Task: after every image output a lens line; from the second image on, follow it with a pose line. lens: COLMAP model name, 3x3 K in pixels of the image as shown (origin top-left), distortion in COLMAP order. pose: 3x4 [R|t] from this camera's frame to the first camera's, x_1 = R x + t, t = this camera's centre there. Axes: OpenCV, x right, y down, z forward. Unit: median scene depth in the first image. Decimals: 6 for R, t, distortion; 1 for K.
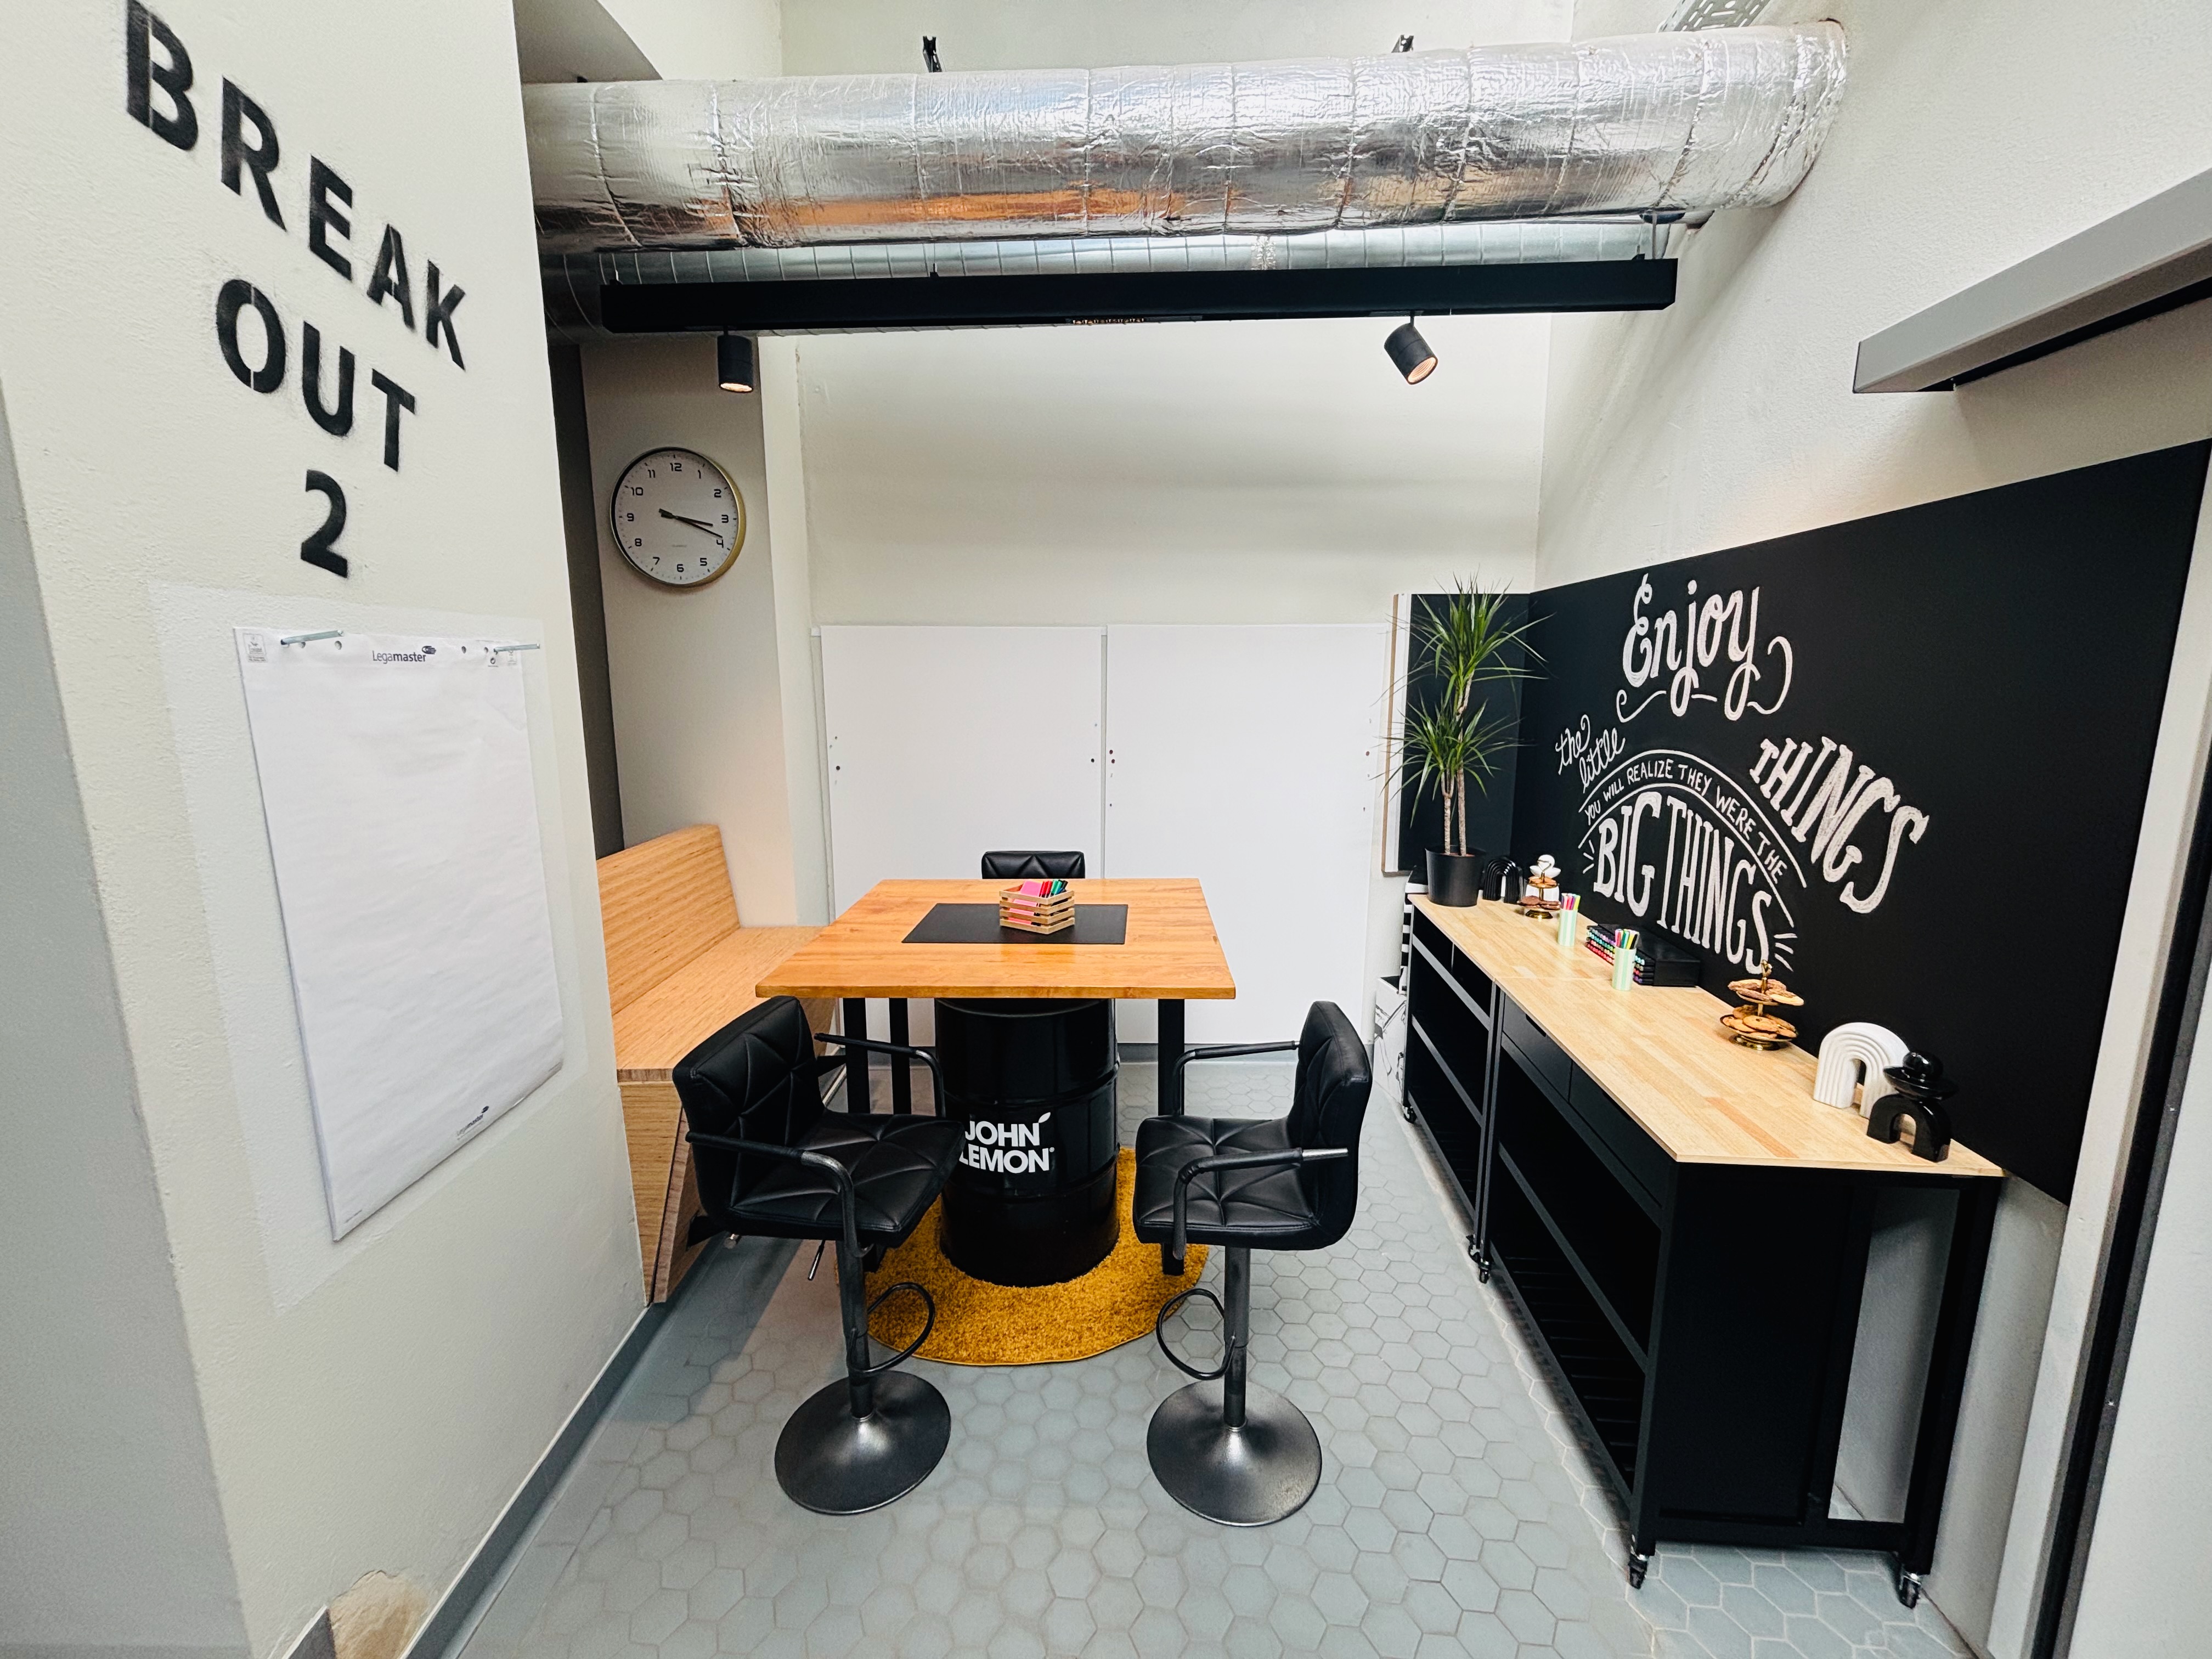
lens RADIAL K [[908.1, 0, 1116.2], [0, 908.1, 828.2], [0, 0, 1]] dist [0.002448, -0.000403]
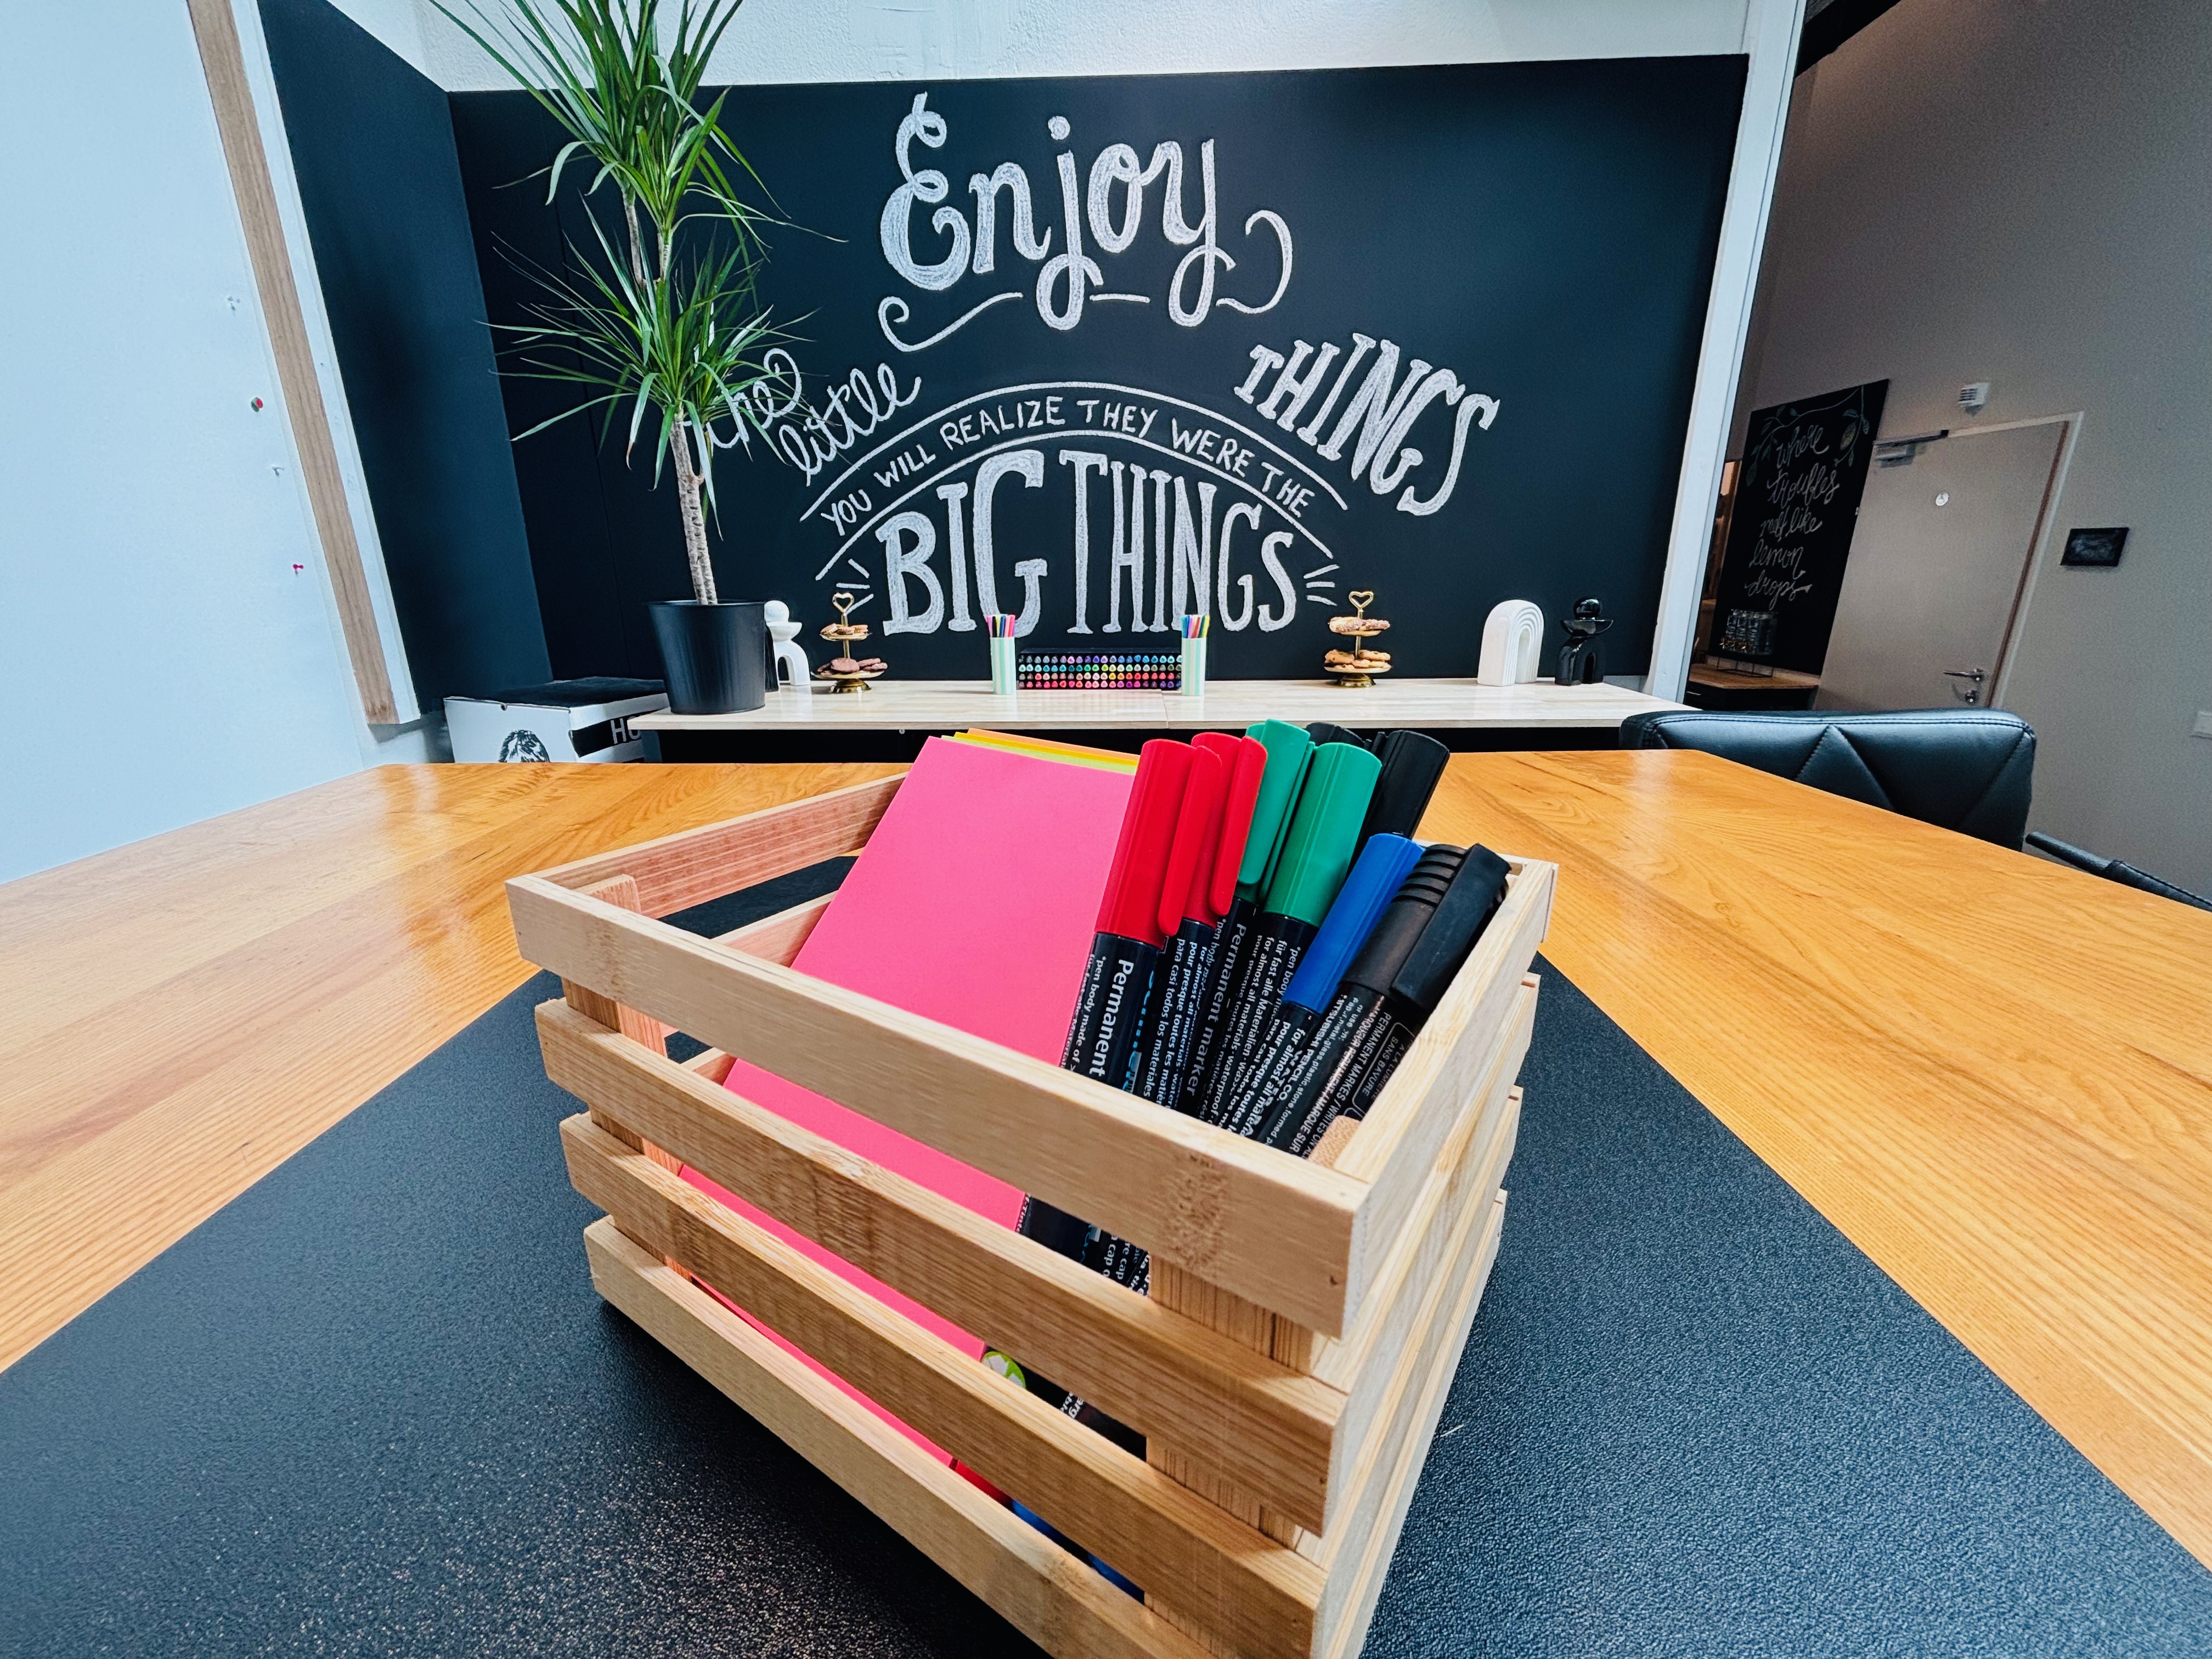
lens RADIAL K [[914.0, 0, 1085.4], [0, 914.0, 828.8], [0, 0, 1]] dist [-0.000672, -0.000018]
pose [[-0.042584, -0.270000, 0.961918, -0.200546], [0.180638, 0.944844, 0.273204, 0.059760], [-0.982627, 0.185393, 0.008537, 1.122266]]
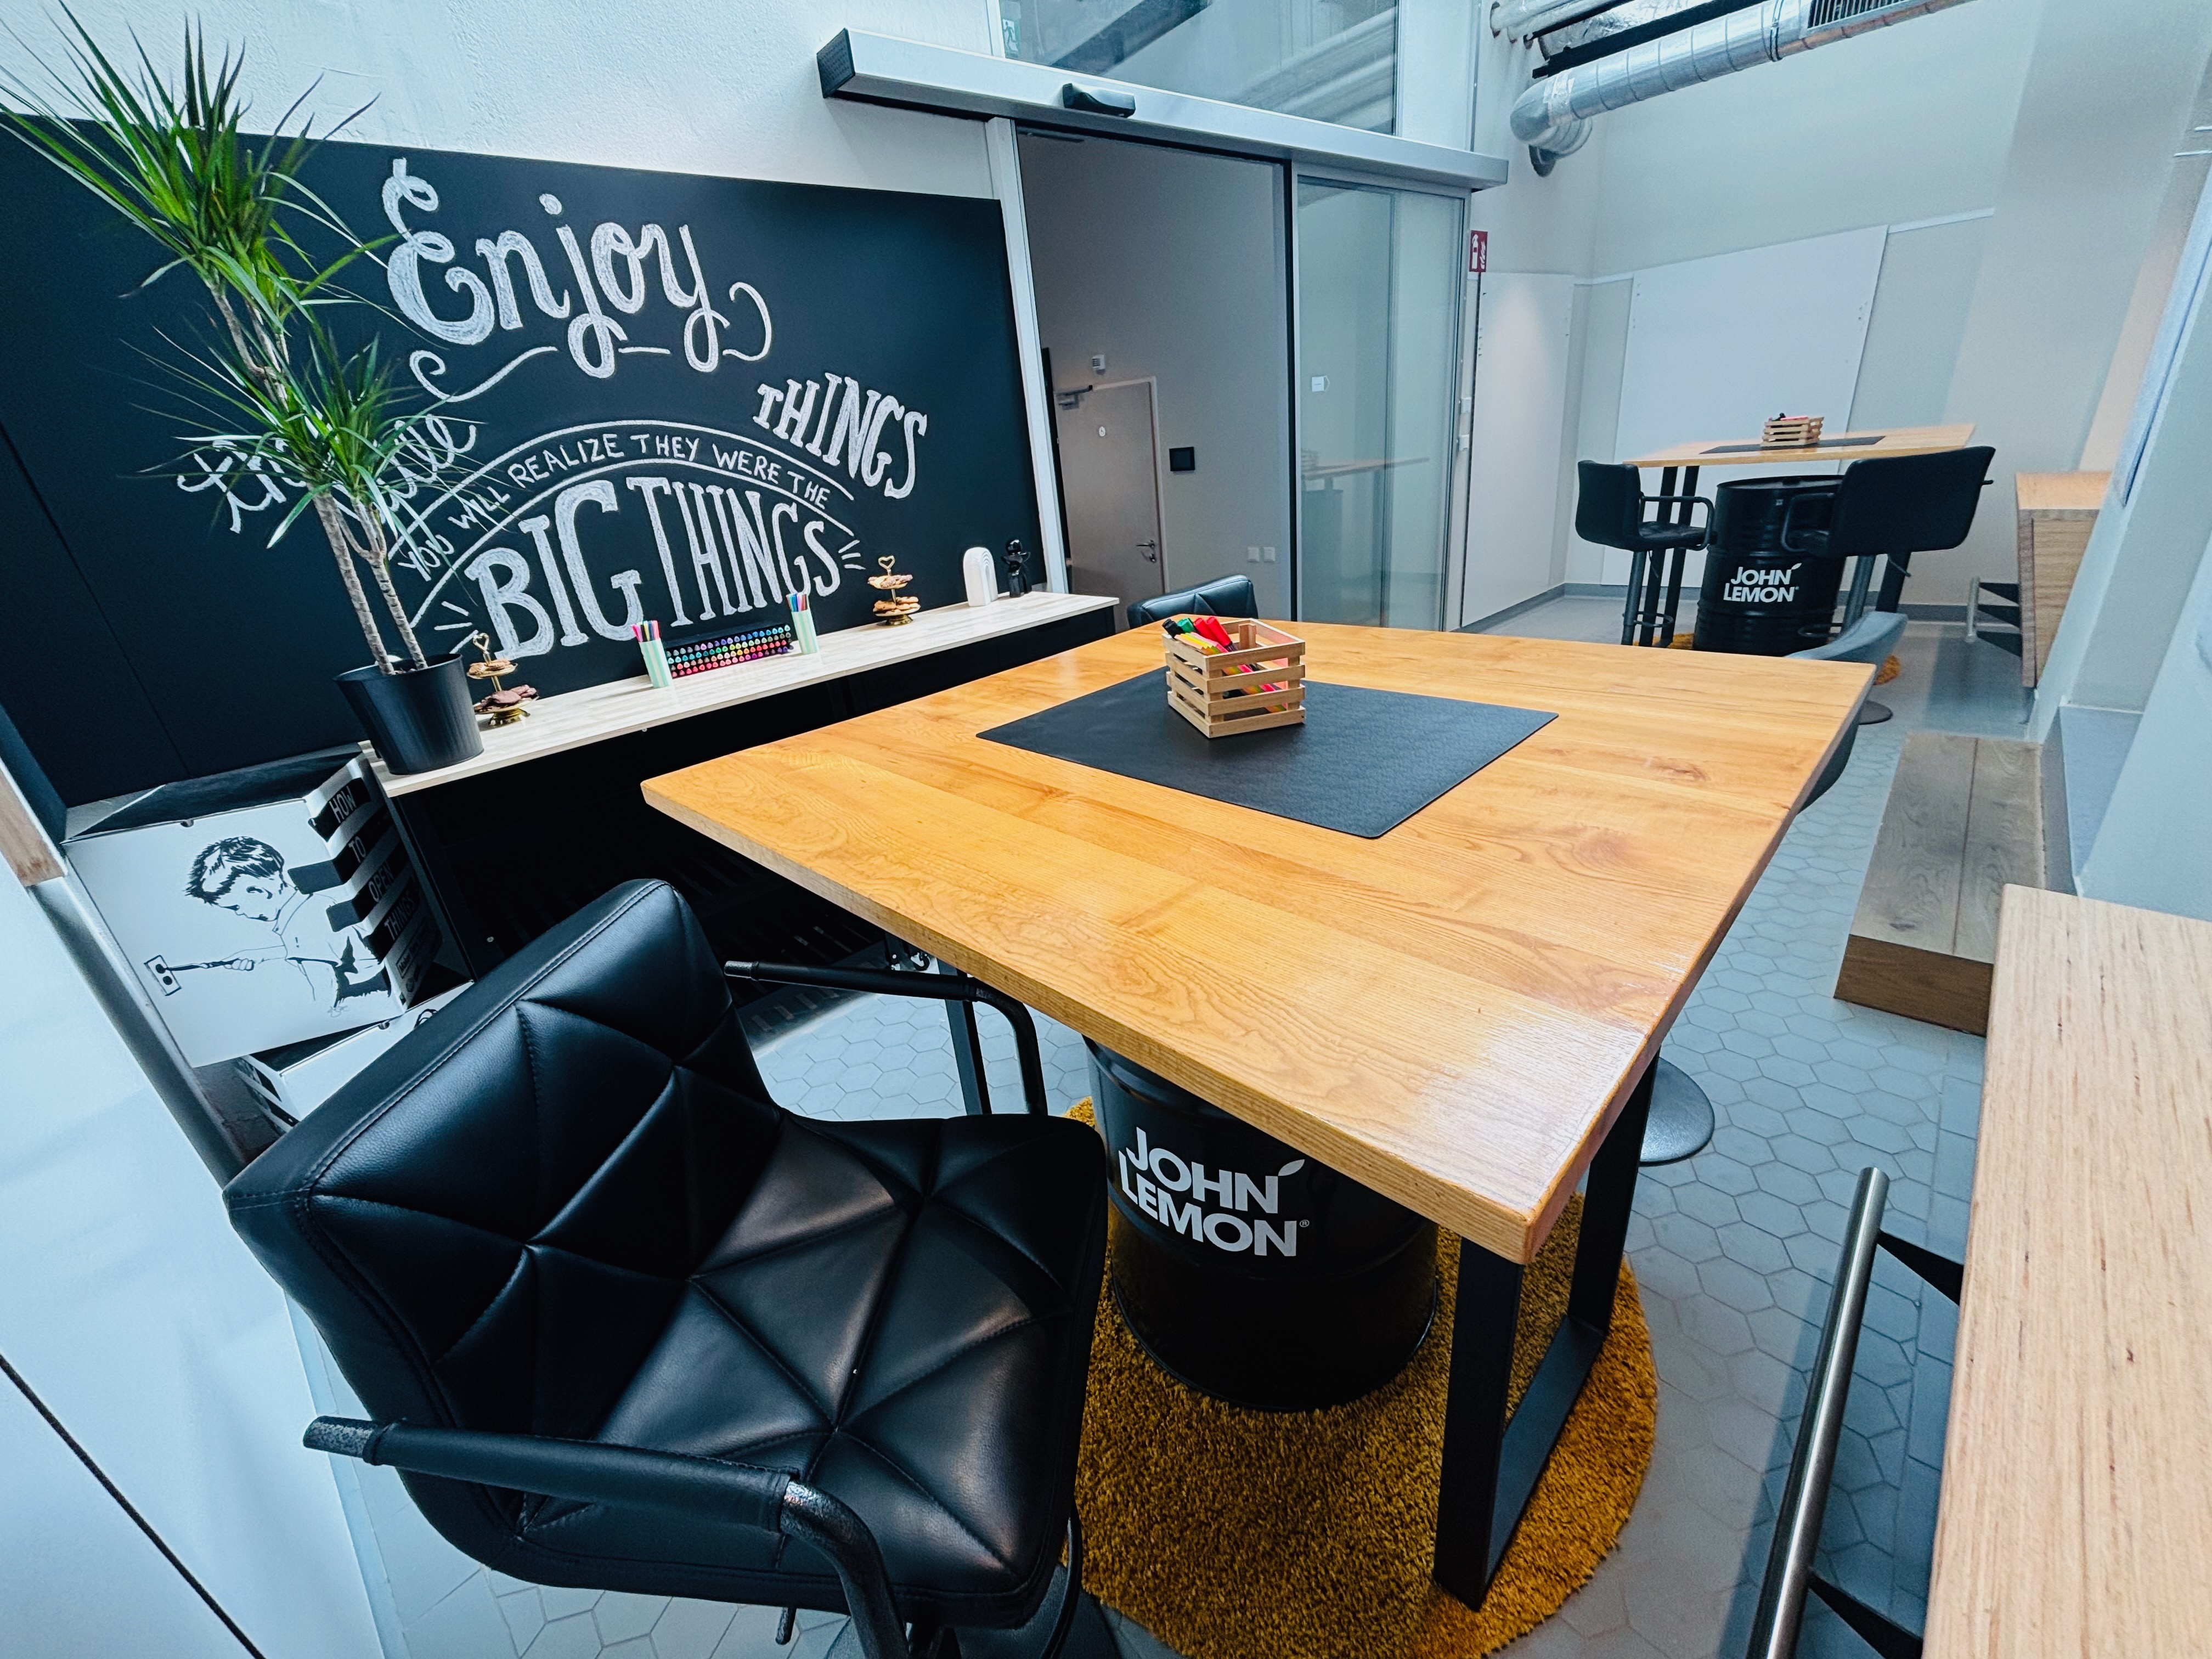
lens RADIAL K [[893.8, 0, 1096.4], [0, 893.8, 832.8], [0, 0, 1]] dist [-0.052406, 0.026790]
pose [[-0.718906, -0.204838, 0.664240, -0.371248], [0.222639, 0.837396, 0.499198, -0.076935], [-0.658487, 0.506763, -0.556405, 1.461608]]
